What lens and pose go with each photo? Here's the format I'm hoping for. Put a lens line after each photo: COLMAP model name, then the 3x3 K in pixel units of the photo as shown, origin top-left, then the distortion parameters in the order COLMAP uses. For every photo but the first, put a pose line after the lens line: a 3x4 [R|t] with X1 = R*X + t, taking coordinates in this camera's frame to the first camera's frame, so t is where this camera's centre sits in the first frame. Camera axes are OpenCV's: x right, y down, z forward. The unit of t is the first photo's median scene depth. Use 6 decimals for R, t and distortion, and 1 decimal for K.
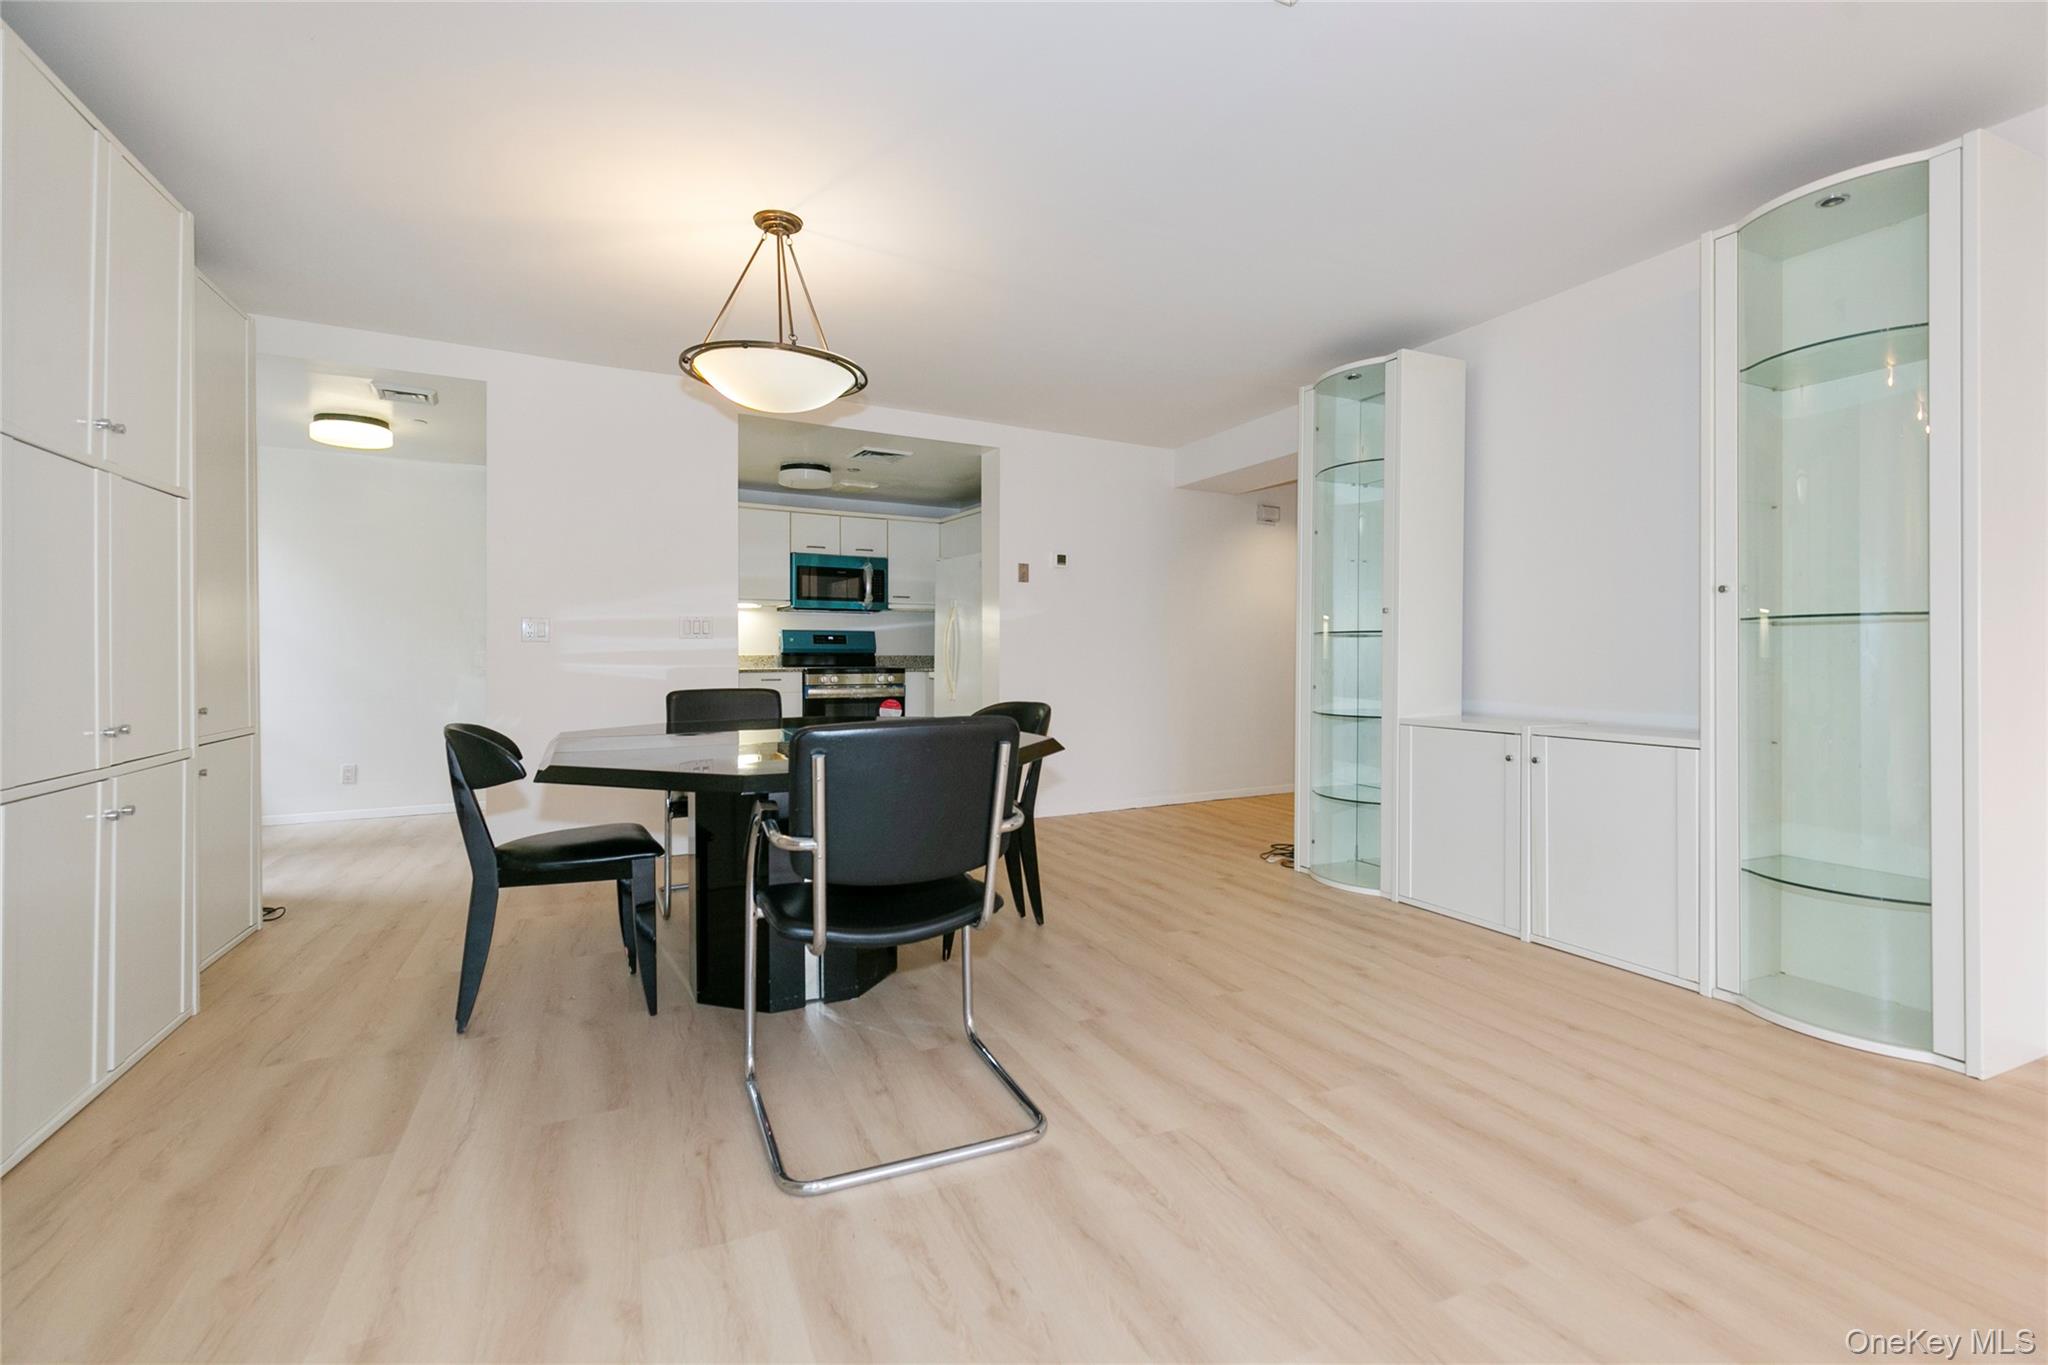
lens RADIAL K [[902.4, 0, 1032.8], [0, 902.4, 654.0], [0, 0, 1]] dist [0.002511, 0.000249]
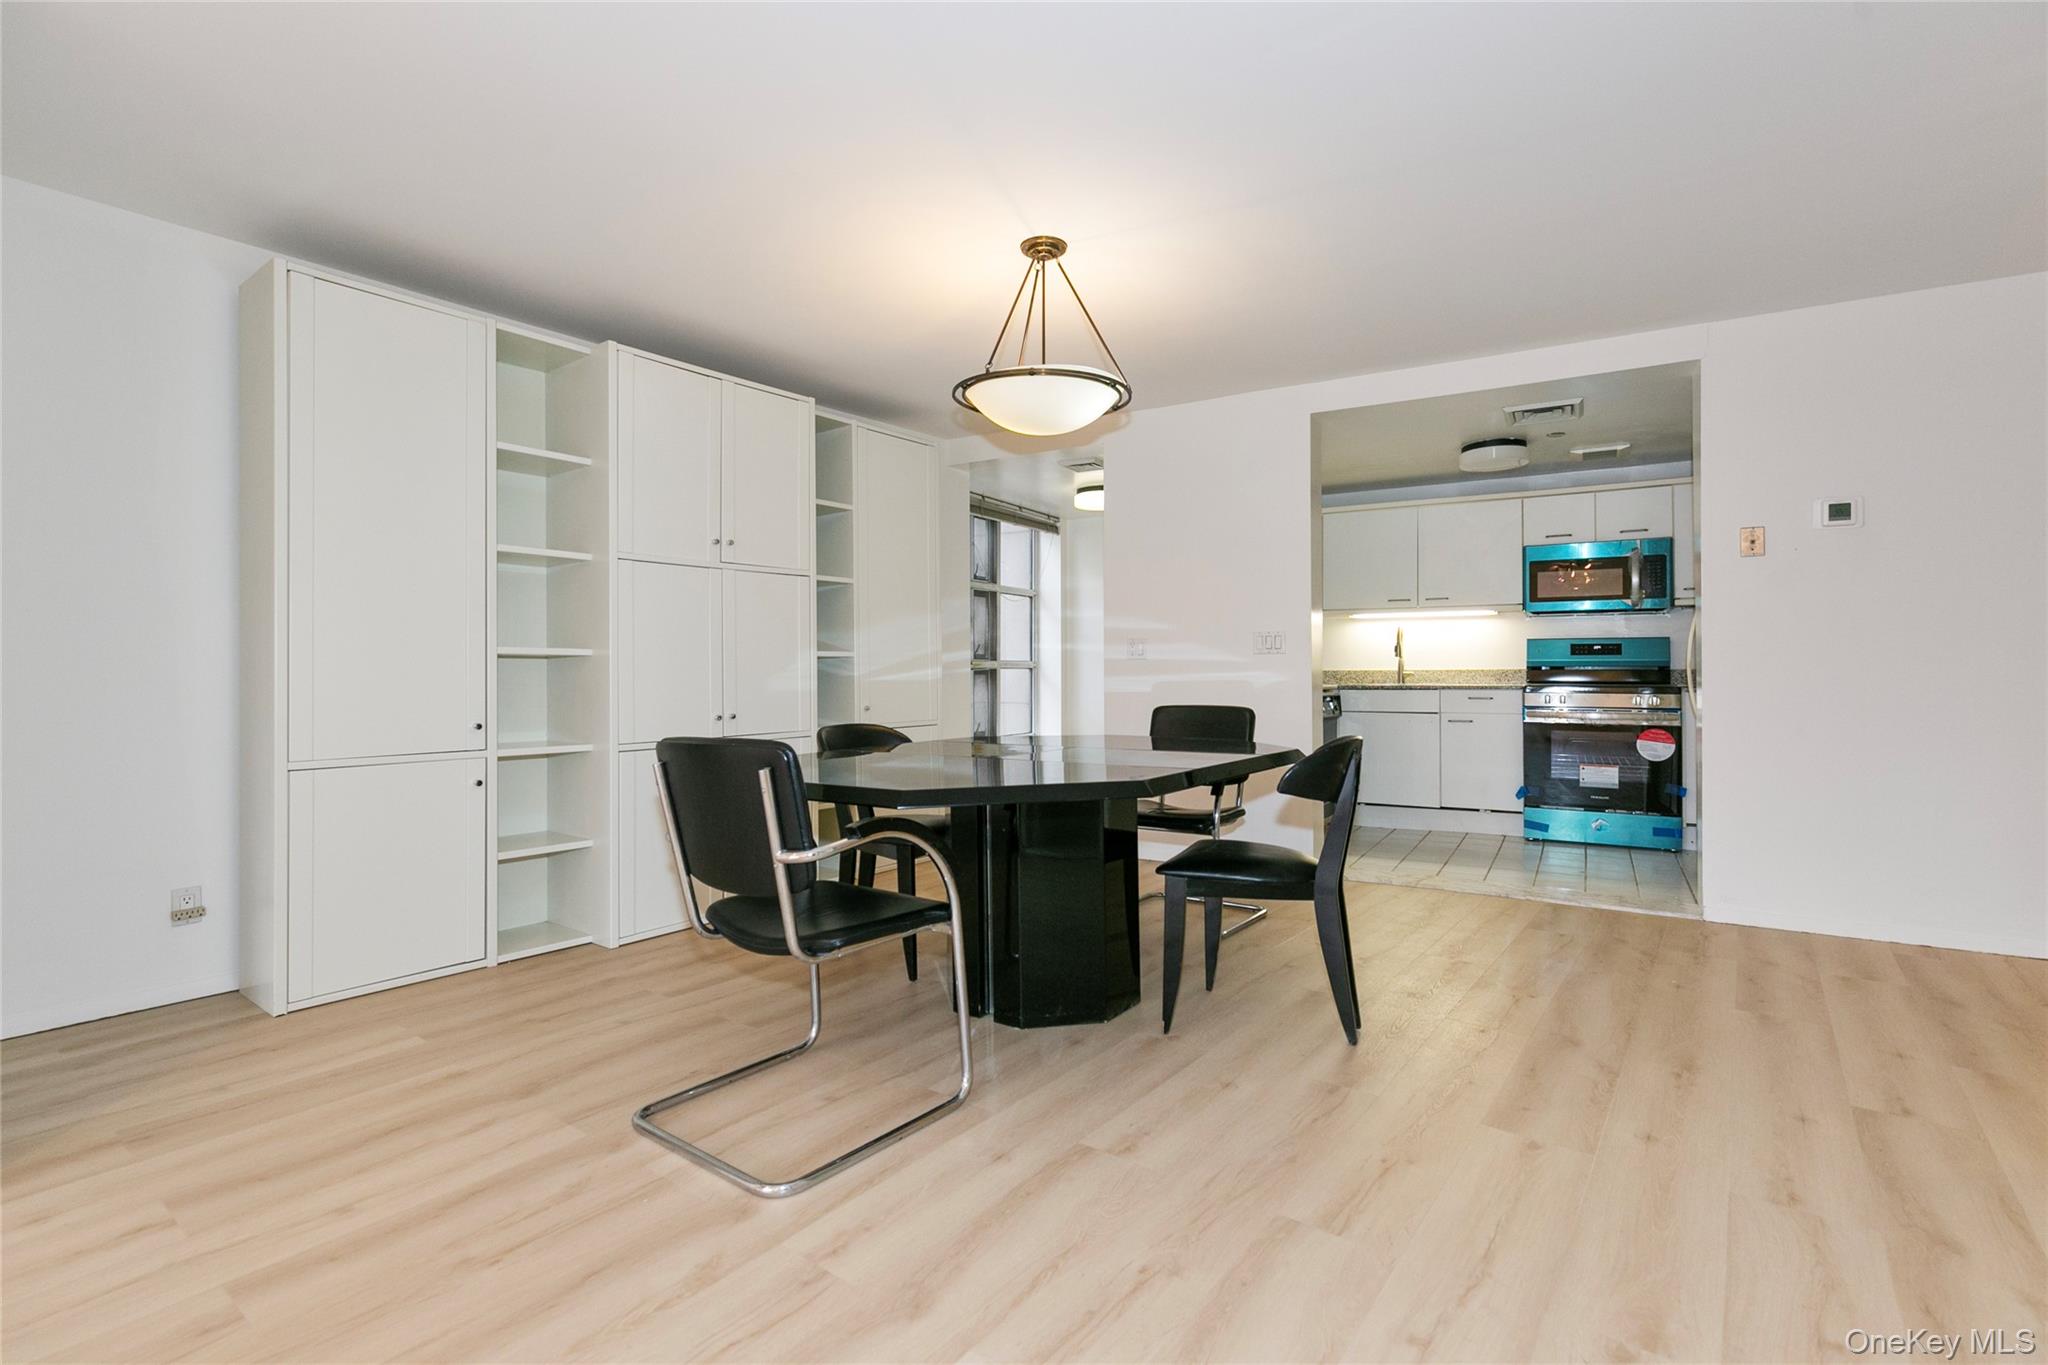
lens RADIAL K [[912.5, 0, 1031.9], [0, 912.5, 663.9], [0, 0, 1]] dist [0.001026, 0.000014]
pose [[0.509592, -0.003824, -0.860408, 0.258033], [0.001187, 0.999992, -0.003741, -0.001430], [0.860415, 0.000885, 0.509593, 0.204966]]
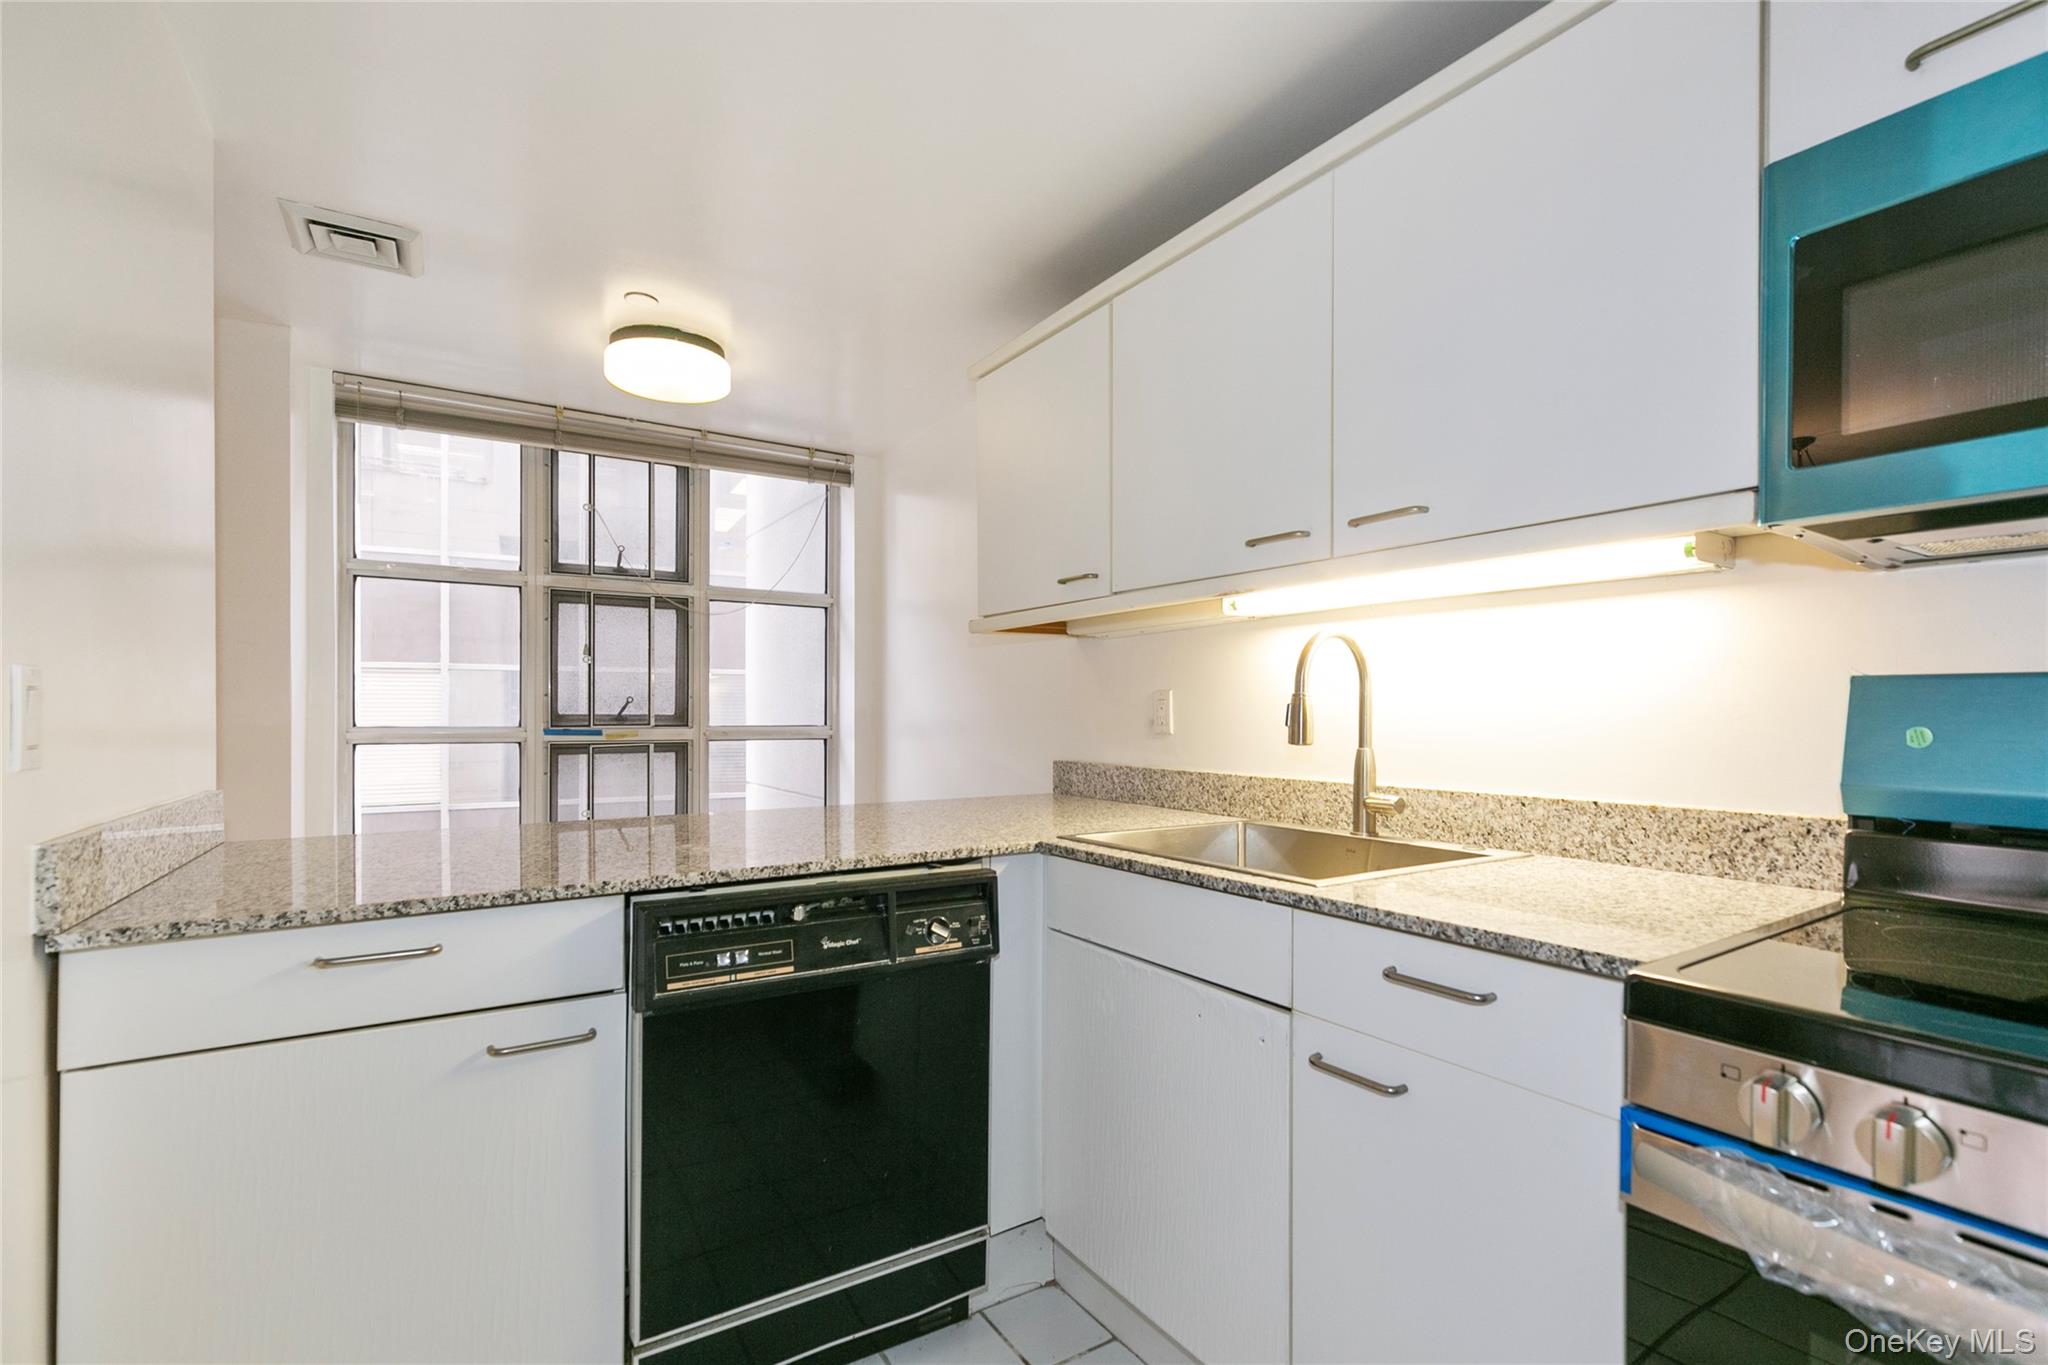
lens RADIAL K [[927.0, 0, 1042.4], [0, 927.0, 710.7], [0, 0, 1]] dist [0.009031, -0.000350]
pose [[0.073160, 0.002694, -0.997317, -0.138171], [-0.002505, 0.999994, 0.002517, -0.024602], [0.997317, 0.002315, 0.073167, 0.993957]]
